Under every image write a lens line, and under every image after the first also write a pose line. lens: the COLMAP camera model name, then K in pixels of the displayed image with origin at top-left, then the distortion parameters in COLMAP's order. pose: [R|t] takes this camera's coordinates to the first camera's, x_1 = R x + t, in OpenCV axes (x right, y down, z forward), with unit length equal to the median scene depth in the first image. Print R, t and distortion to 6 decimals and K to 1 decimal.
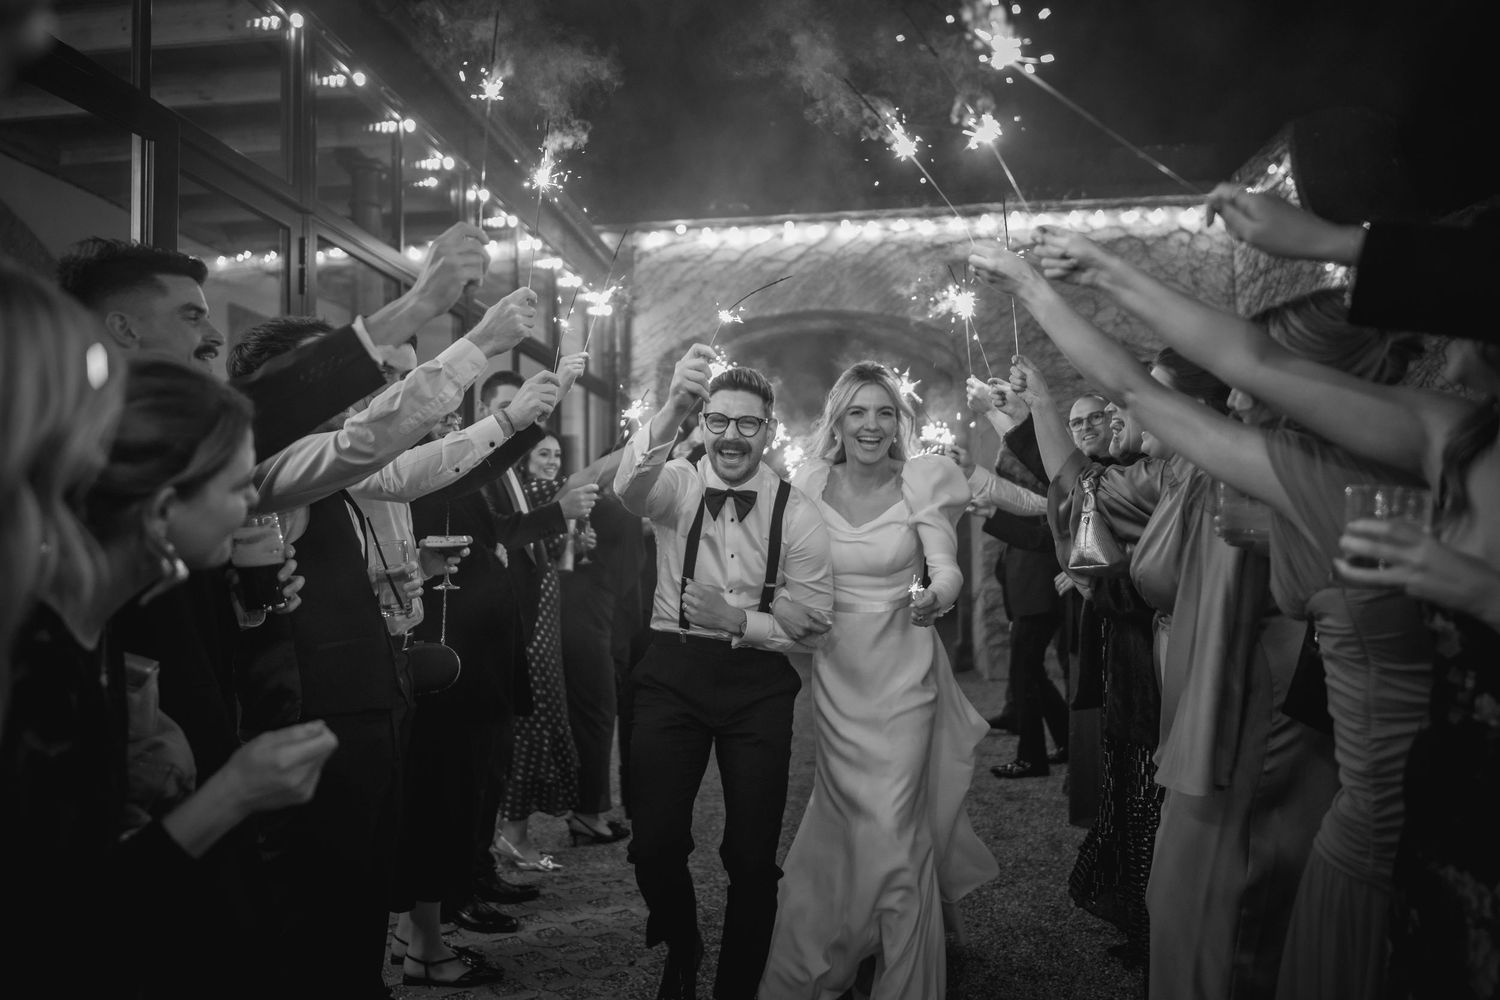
lens RADIAL K [[1015.3, 0, 749.5], [0, 1015.3, 501.3], [0, 0, 1]] dist [0.006969, 0.005439]
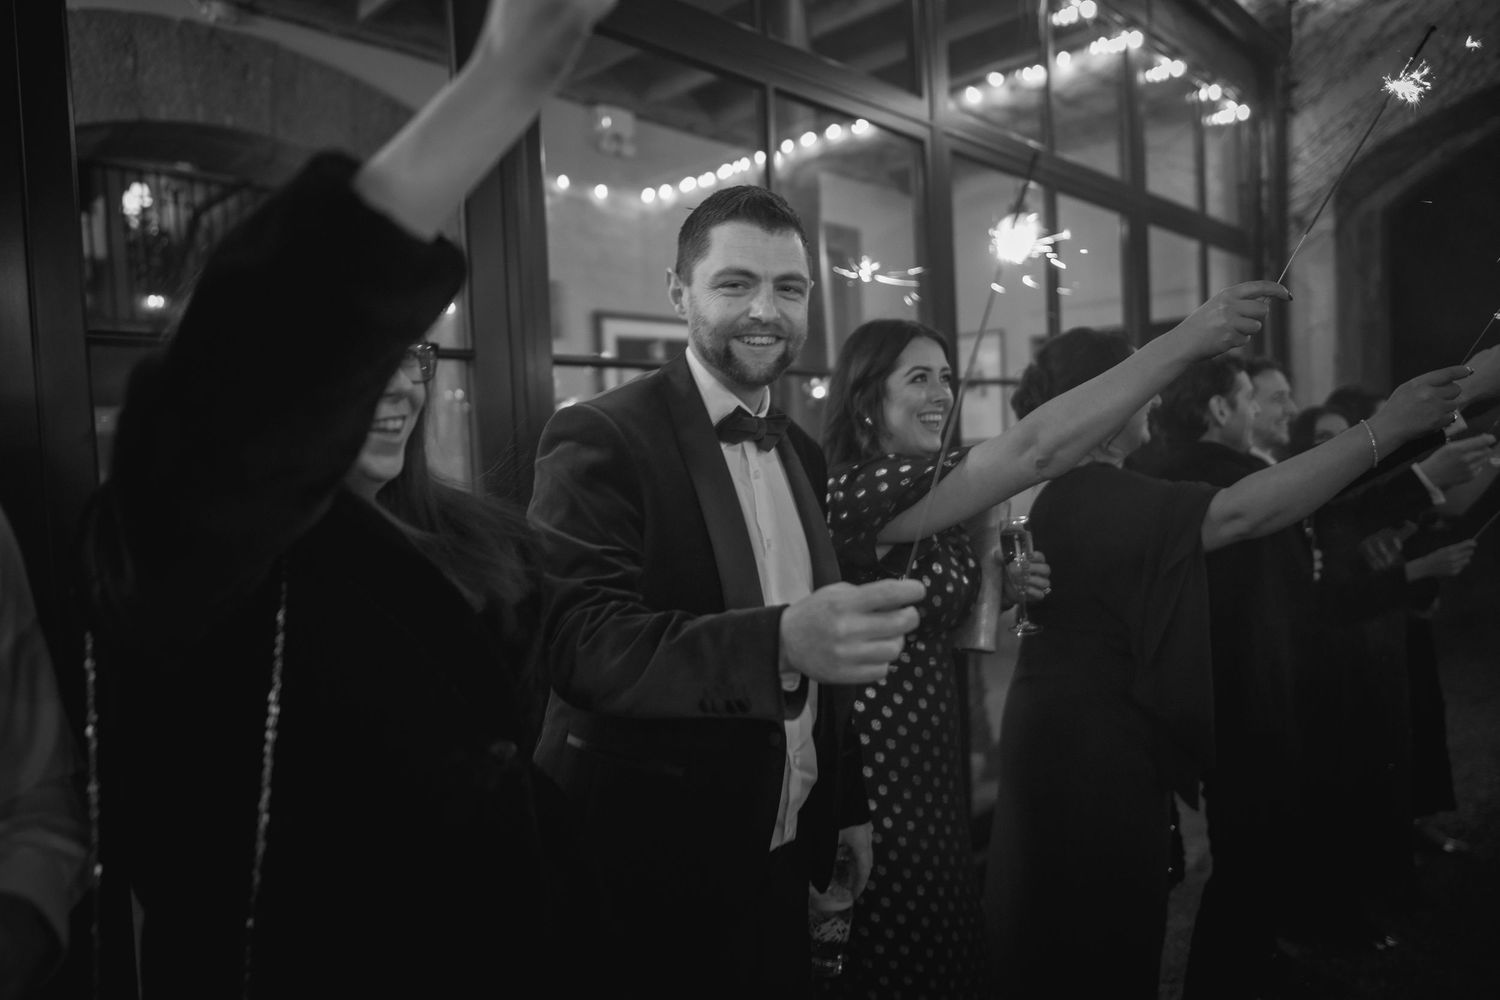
lens RADIAL K [[1015.3, 0, 747.3], [0, 1015.3, 496.5], [0, 0, 1]] dist [0.006969, 0.005439]
pose [[0.798976, 0.008872, -0.601297, -0.000658], [0.051819, 0.995156, 0.083537, -0.016142], [0.599126, -0.097903, 0.794646, 0.267015]]
